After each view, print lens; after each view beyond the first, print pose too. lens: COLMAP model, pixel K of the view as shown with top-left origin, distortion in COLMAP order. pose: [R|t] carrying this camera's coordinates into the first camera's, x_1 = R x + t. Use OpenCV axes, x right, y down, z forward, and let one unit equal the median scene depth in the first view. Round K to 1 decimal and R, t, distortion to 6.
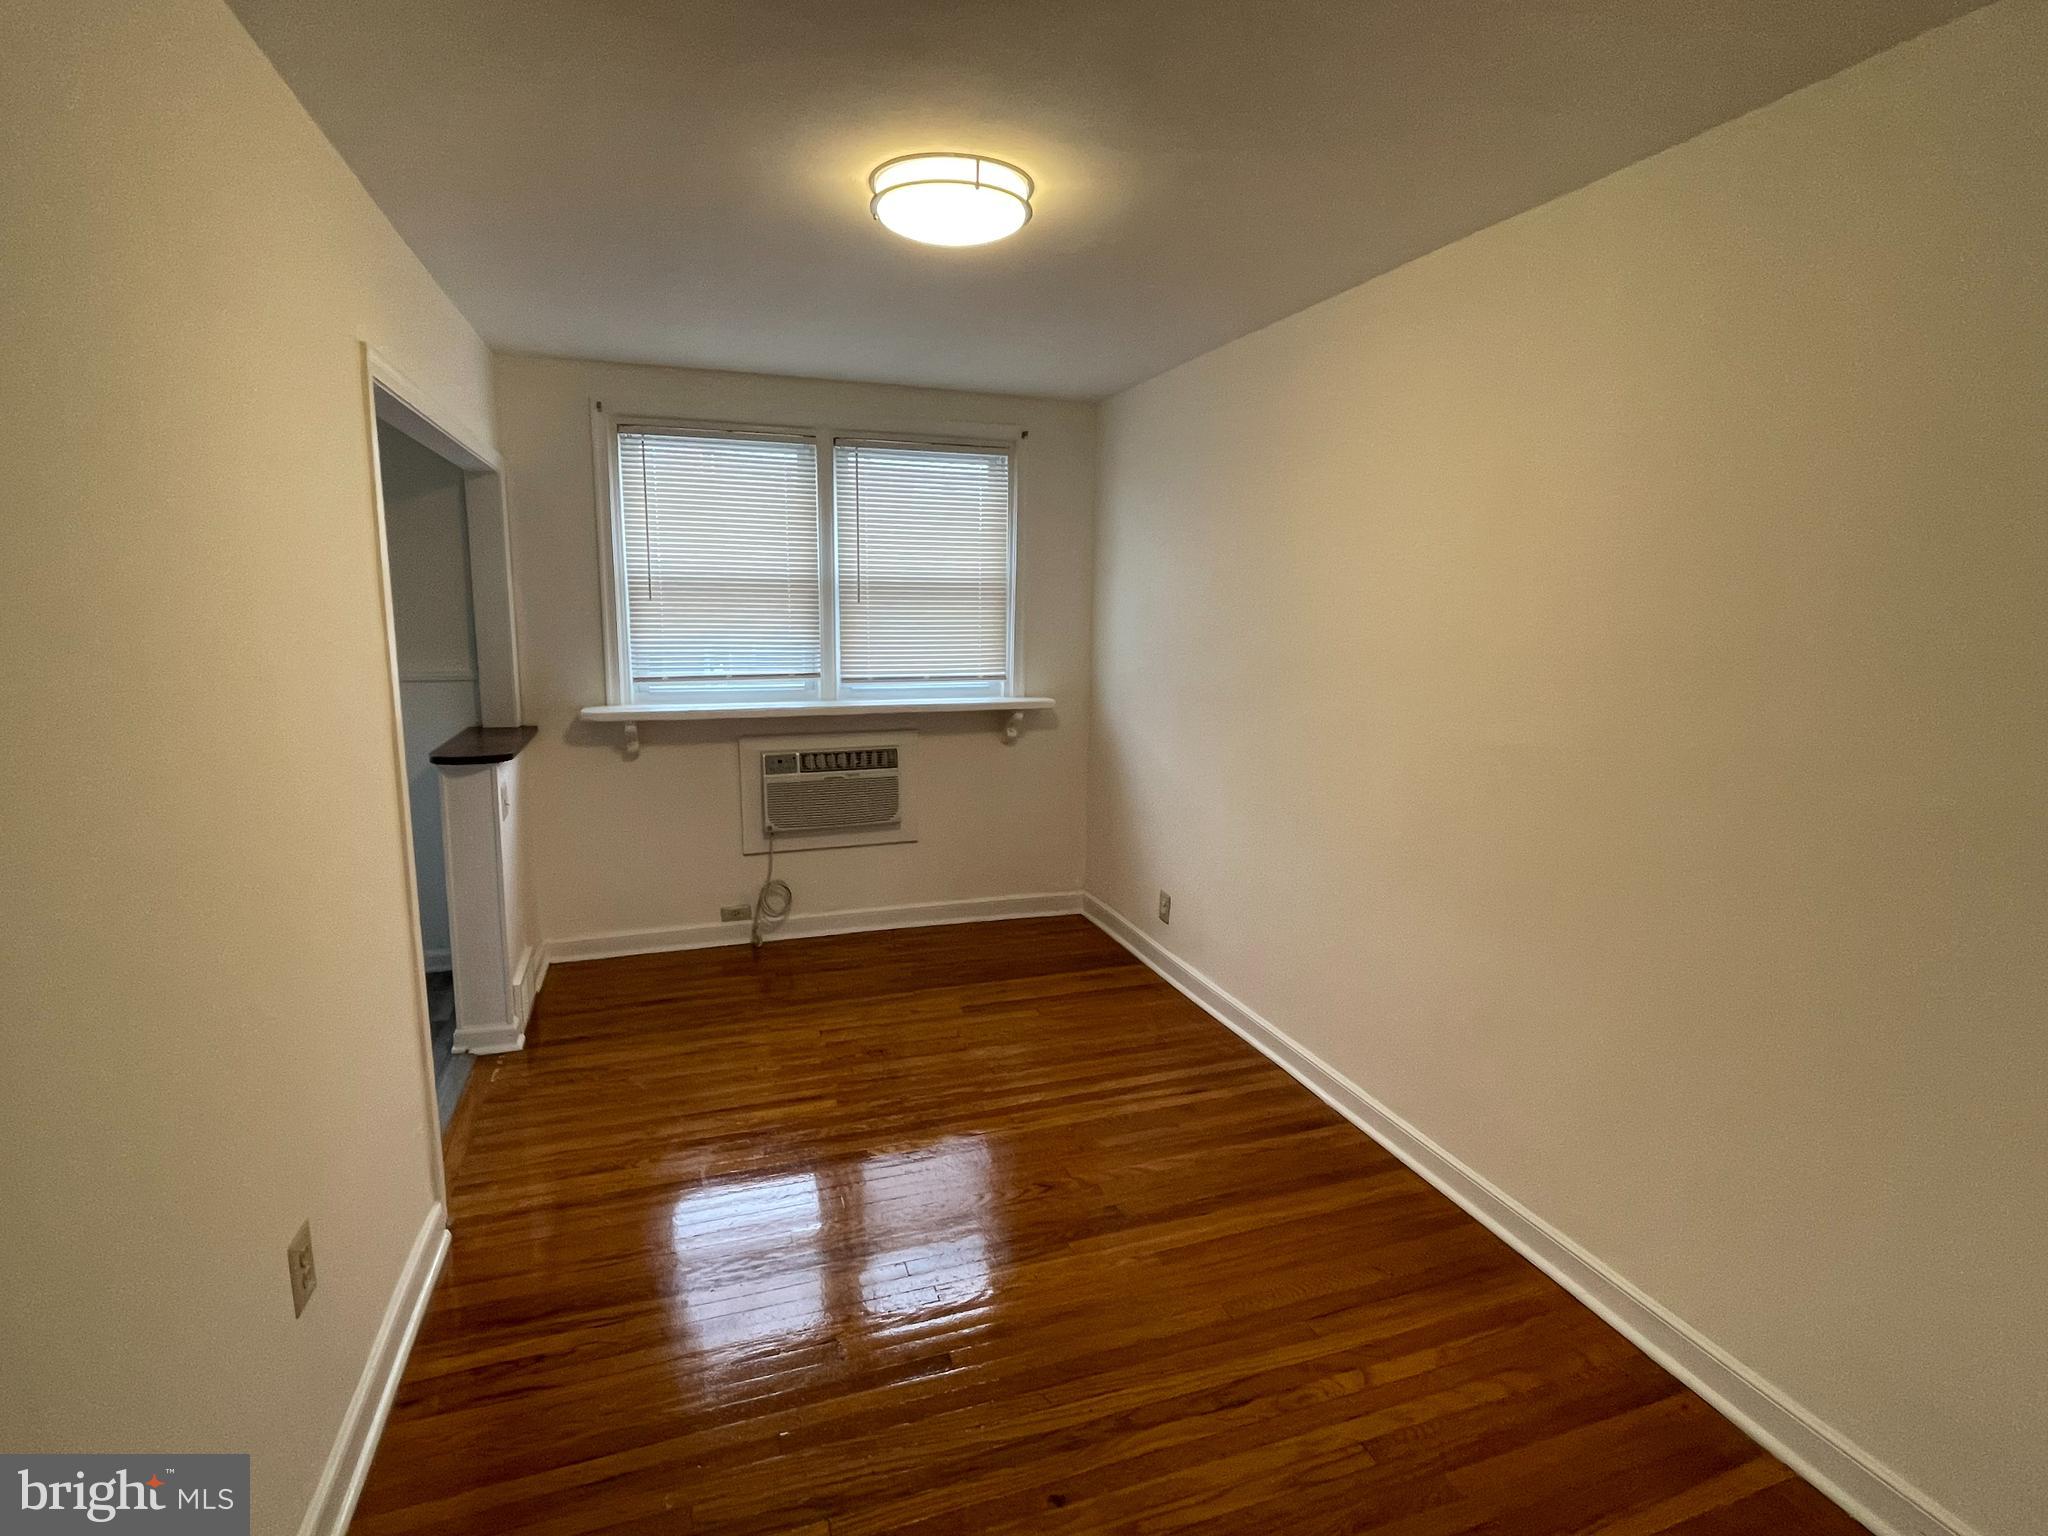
lens RADIAL K [[989.3, 0, 1008.8], [0, 989.3, 763.2], [0, 0, 1]] dist [-0.013877, 0.005467]
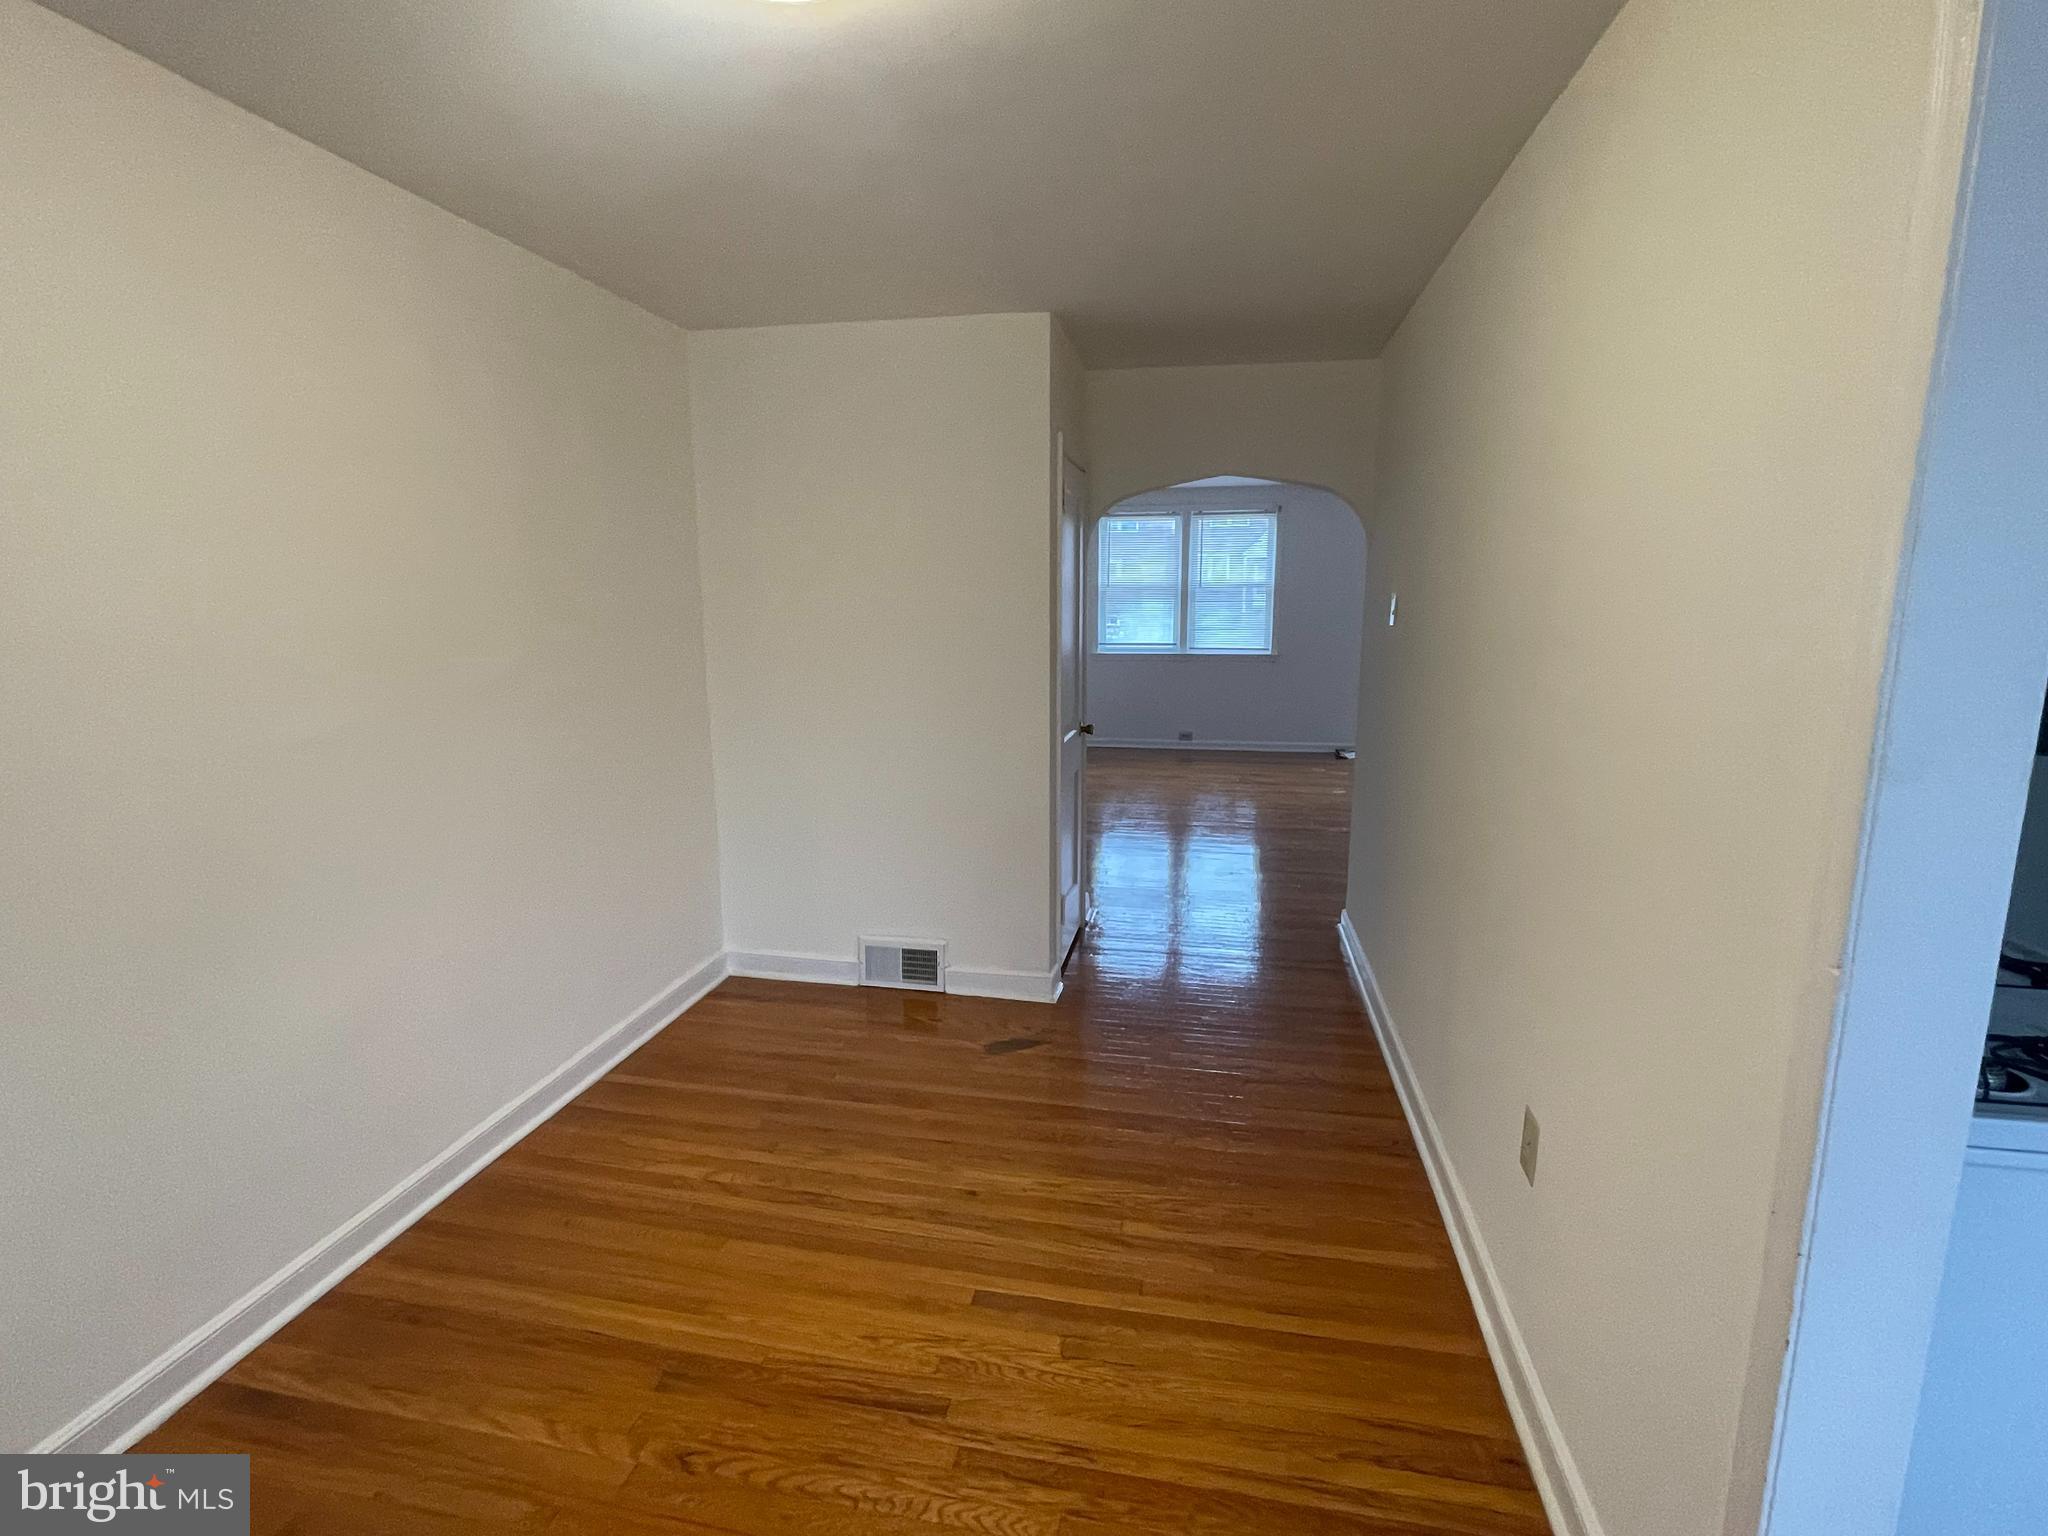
lens RADIAL K [[989.3, 0, 1021.5], [0, 989.3, 758.1], [0, 0, 1]] dist [-0.013877, 0.005467]
pose [[-0.872394, -0.090799, 0.480296, -0.541216], [0.070824, 0.948747, 0.308000, -0.257597], [-0.483646, 0.302714, -0.821250, 1.614410]]
